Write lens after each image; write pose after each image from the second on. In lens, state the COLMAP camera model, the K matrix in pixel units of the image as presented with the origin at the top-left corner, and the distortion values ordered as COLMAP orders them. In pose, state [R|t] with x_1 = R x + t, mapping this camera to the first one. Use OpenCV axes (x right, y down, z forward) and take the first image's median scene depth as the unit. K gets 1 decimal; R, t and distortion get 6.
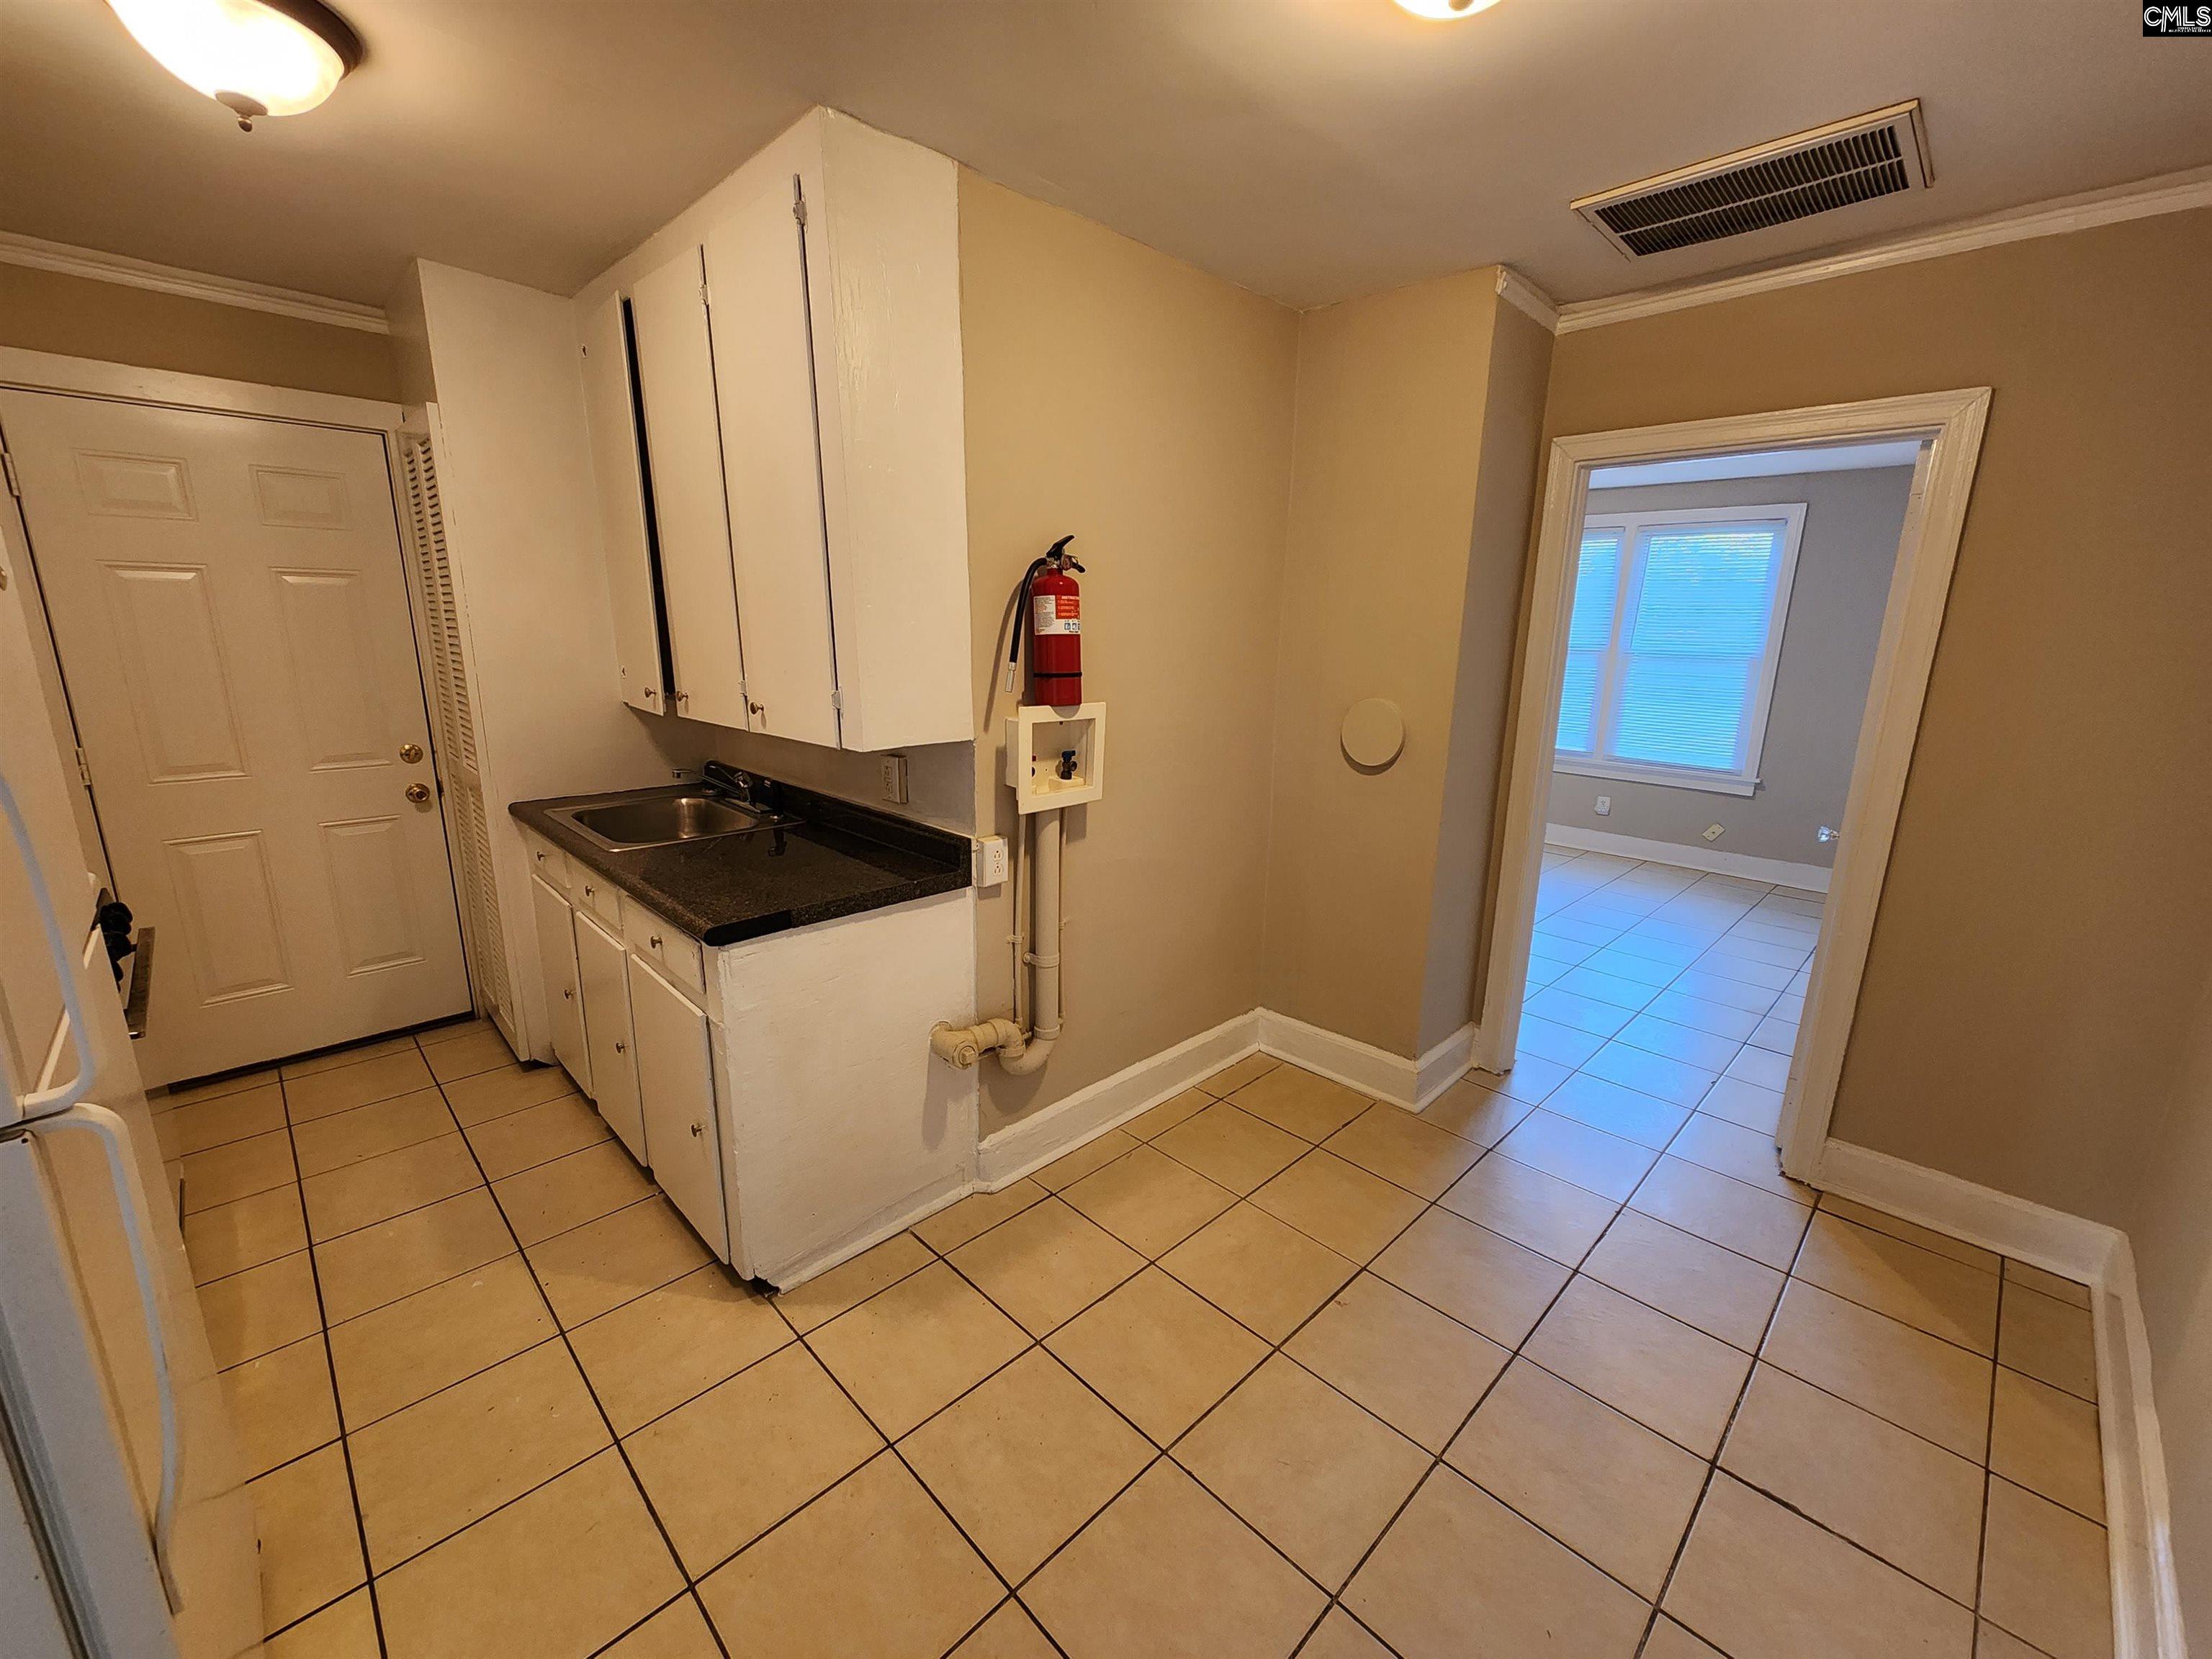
lens RADIAL K [[898.1, 0, 1107.8], [0, 898.1, 831.0], [0, 0, 1]] dist [0.003524, -0.001886]
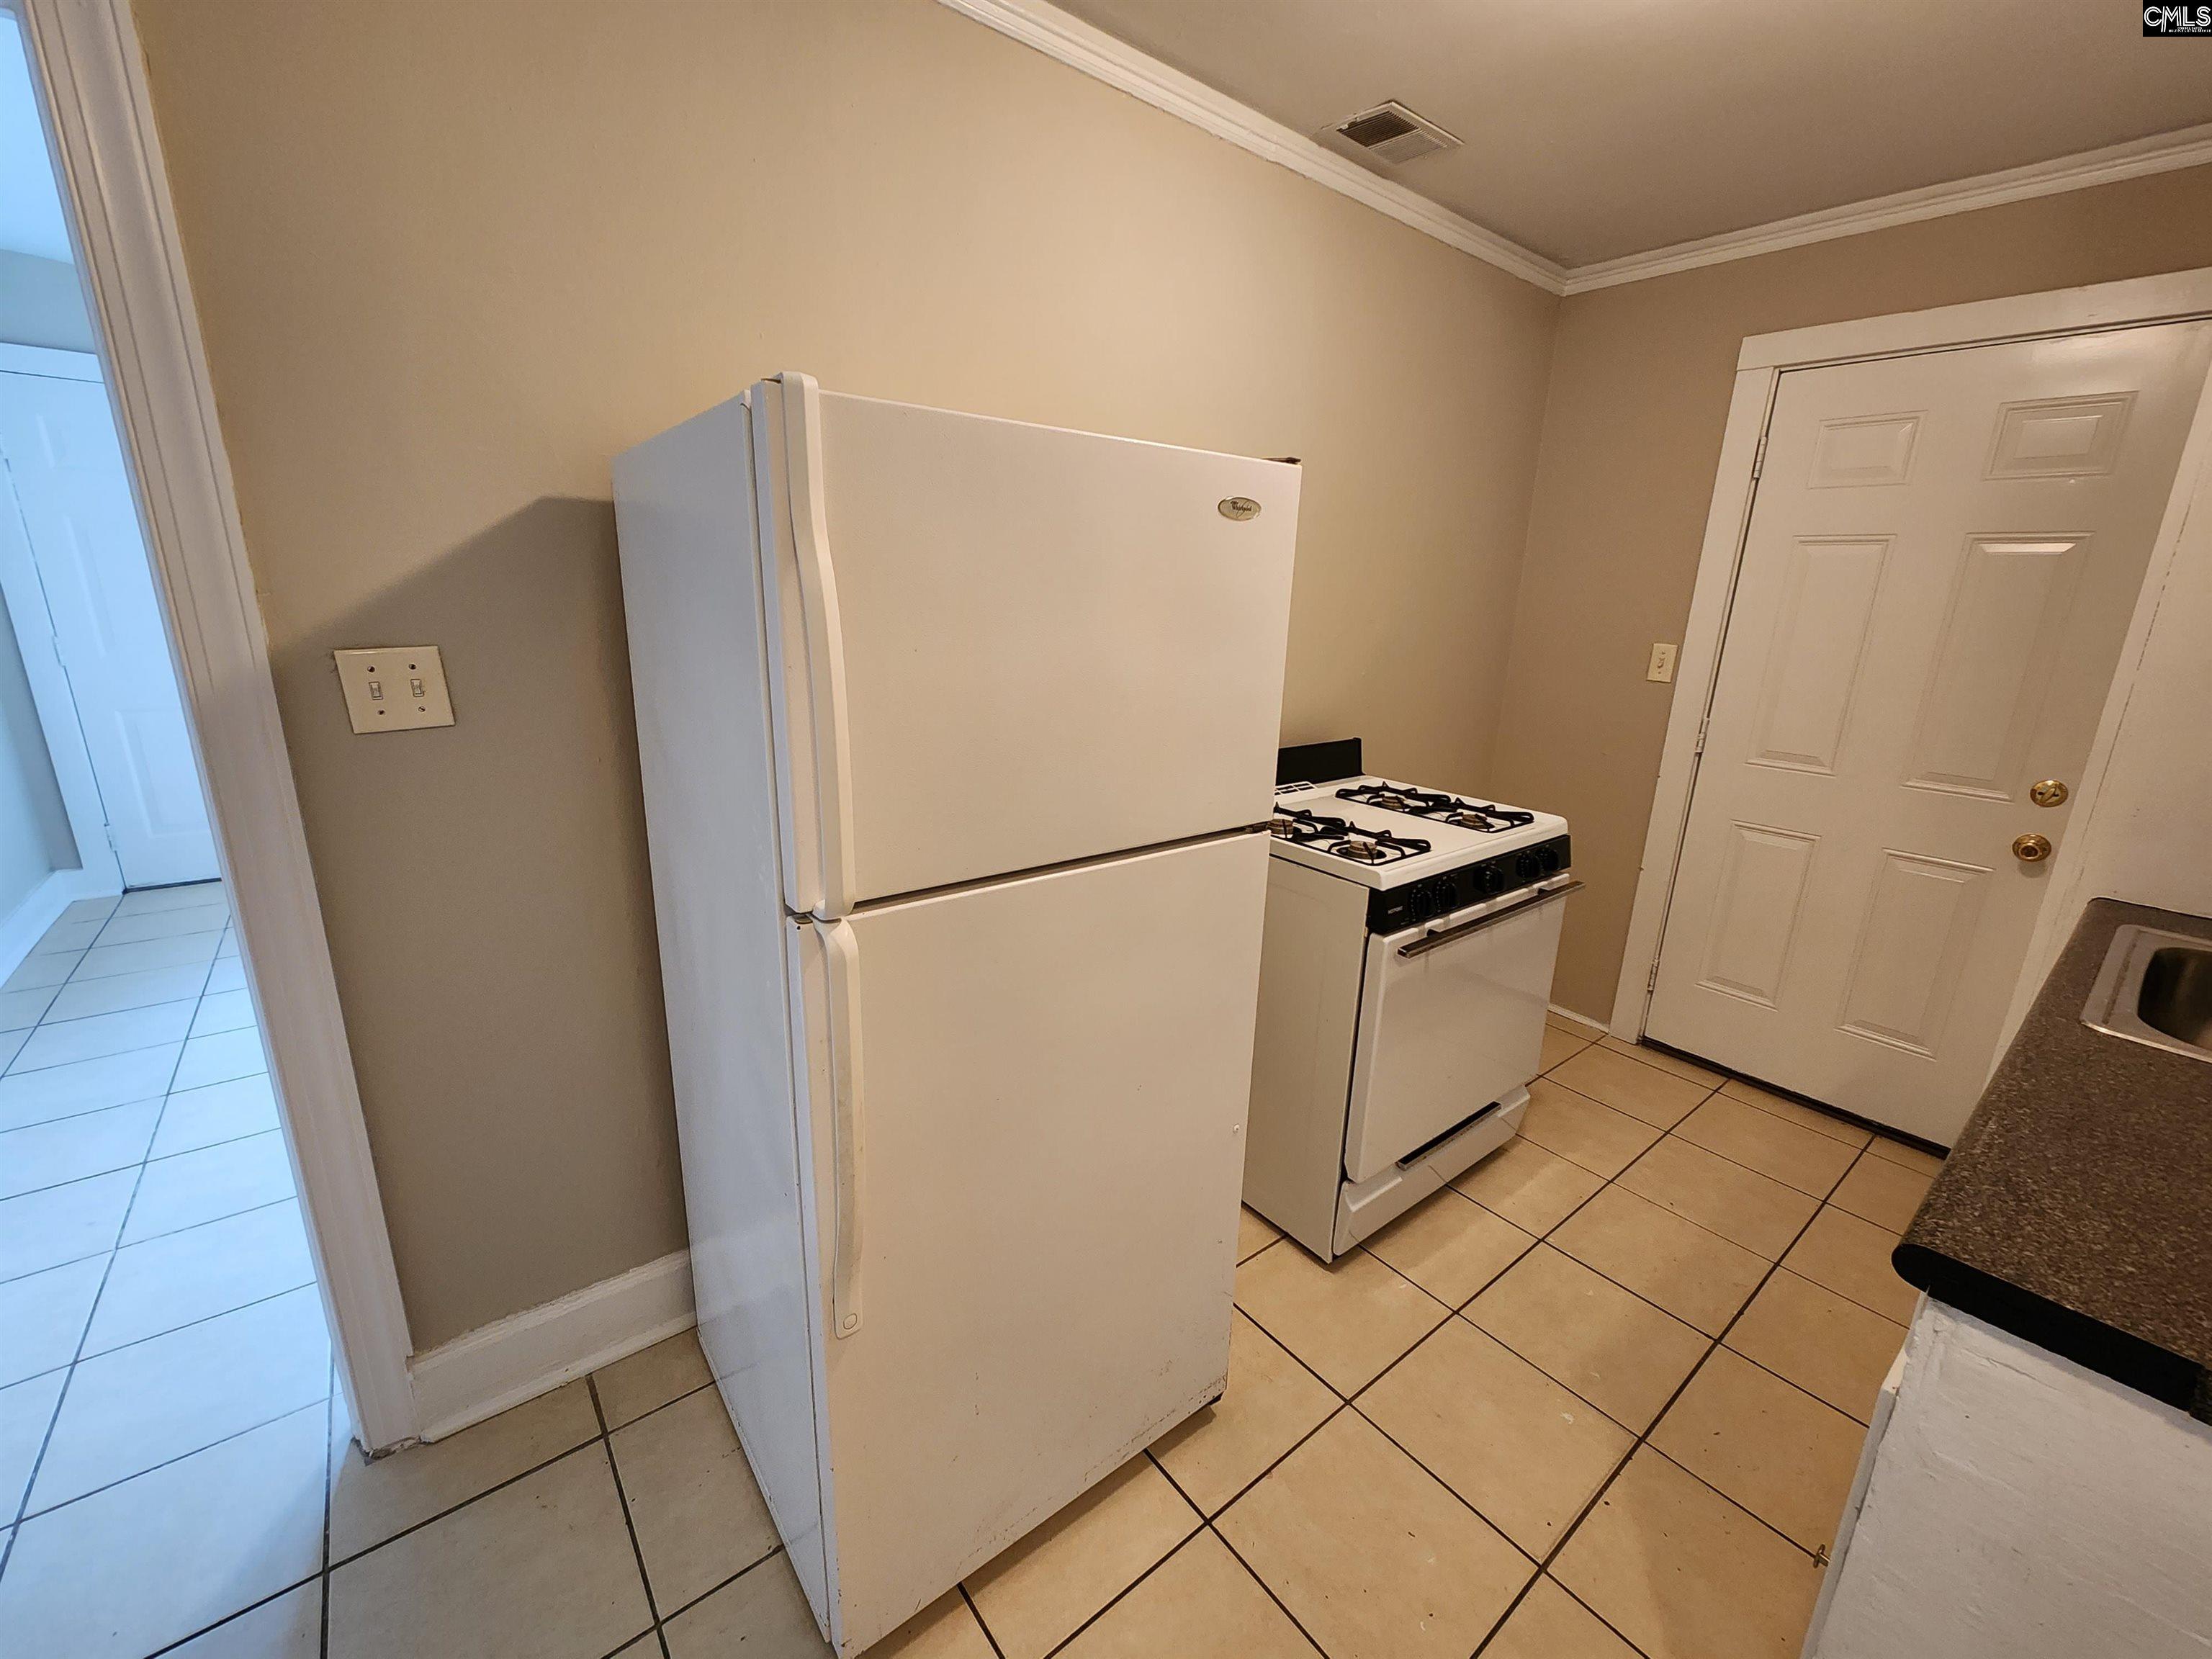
lens RADIAL K [[898.1, 0, 1105.4], [0, 898.1, 826.2], [0, 0, 1]] dist [0.003524, -0.001886]
pose [[-0.104741, 0.240778, -0.964912, -0.016513], [-0.260312, 0.929784, 0.260269, -0.068328], [0.959827, 0.278439, -0.034709, 0.416052]]
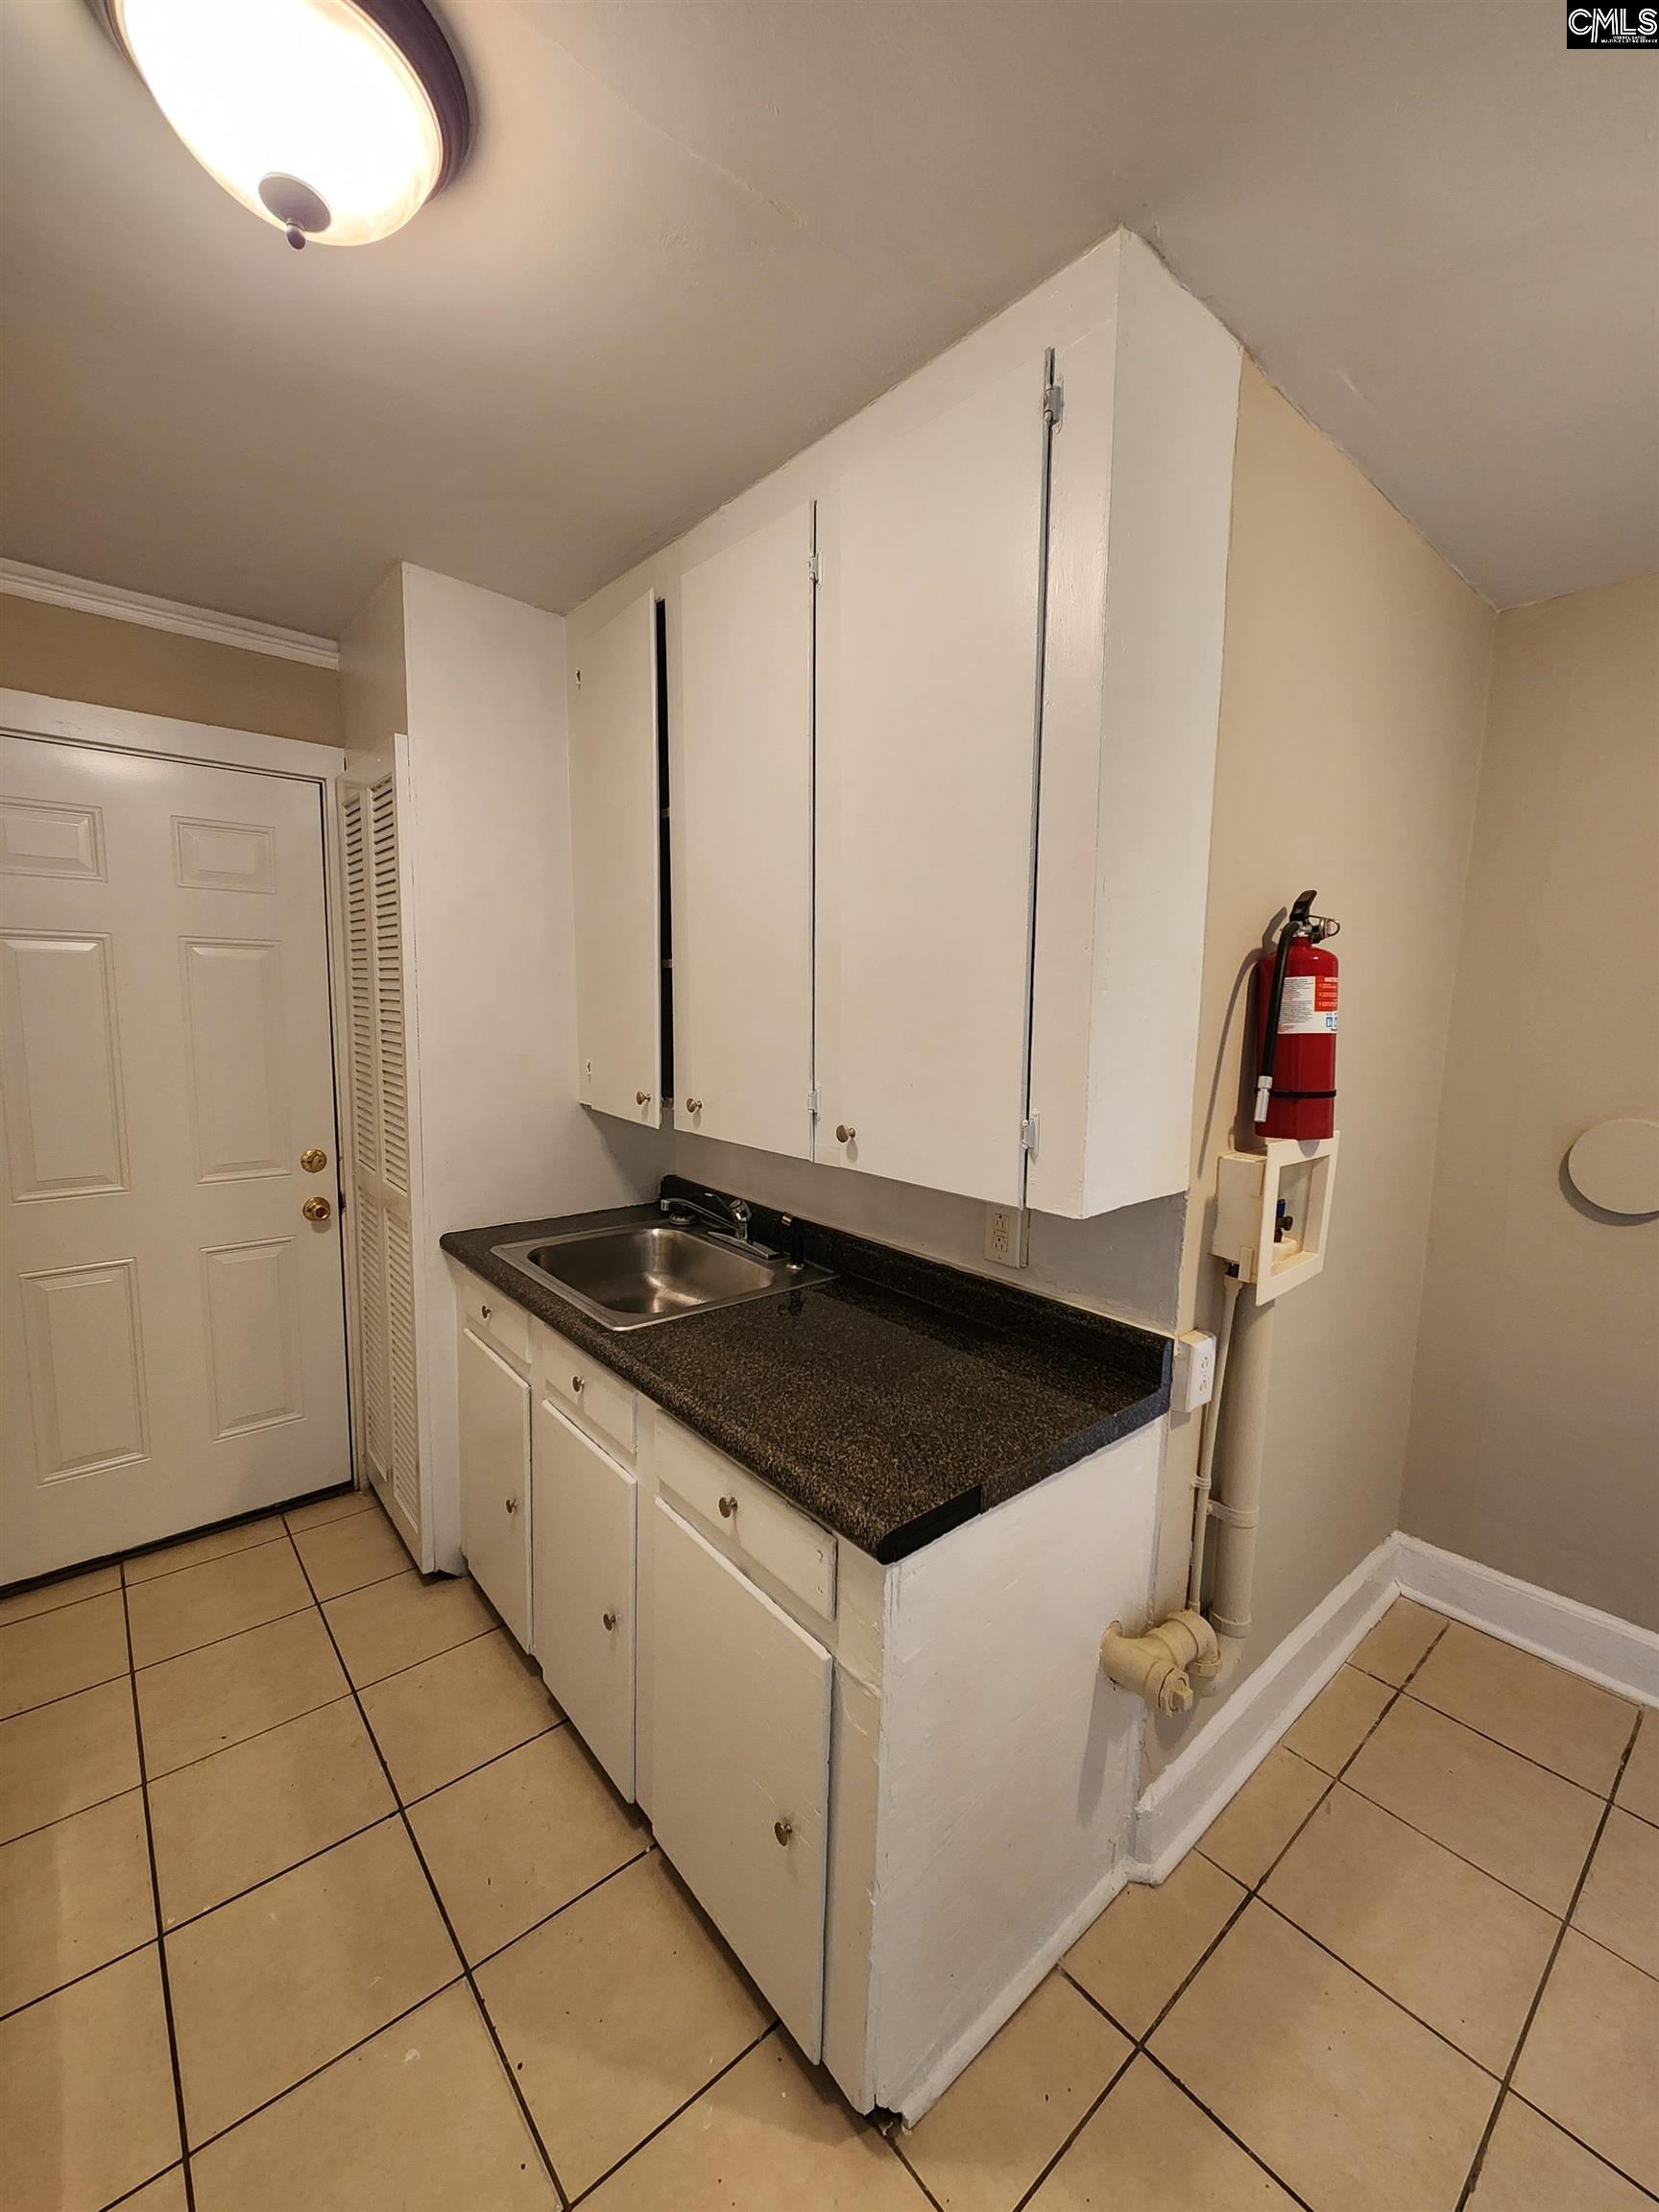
lens RADIAL K [[898.1, 0, 829.7], [0, 898.1, 1106.0], [0, 0, 1]] dist [0.003524, -0.001886]
pose [[0.997194, 0.015412, -0.073261, -0.319788], [-0.023197, 0.994029, -0.106624, -0.075865], [0.071180, 0.108024, 0.991597, 0.281894]]
